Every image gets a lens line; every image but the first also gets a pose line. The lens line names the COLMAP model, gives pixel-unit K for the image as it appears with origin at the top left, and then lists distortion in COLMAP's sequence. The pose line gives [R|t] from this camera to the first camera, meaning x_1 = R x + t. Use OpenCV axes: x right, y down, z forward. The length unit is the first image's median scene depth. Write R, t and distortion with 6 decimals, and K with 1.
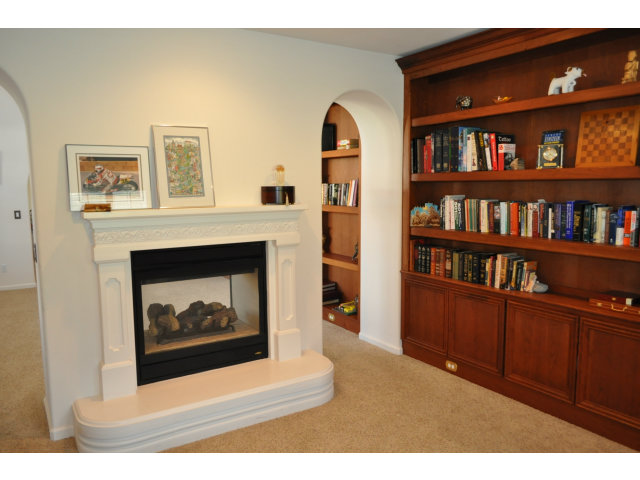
lens RADIAL K [[500.2, 0, 320.0], [0, 500.2, 240.0], [0, 0, 1]] dist [-0.011491, -0.006499]
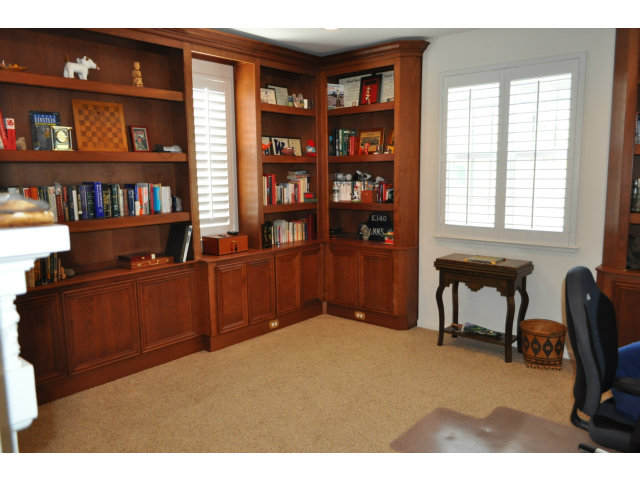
lens RADIAL K [[500.2, 0, 320.0], [0, 500.2, 240.0], [0, 0, 1]] dist [-0.011491, -0.006499]
pose [[-0.302379, -0.117461, 0.945923, -0.694297], [0.121375, 0.979555, 0.160436, -0.070398], [-0.945428, 0.163324, -0.281940, 0.874314]]
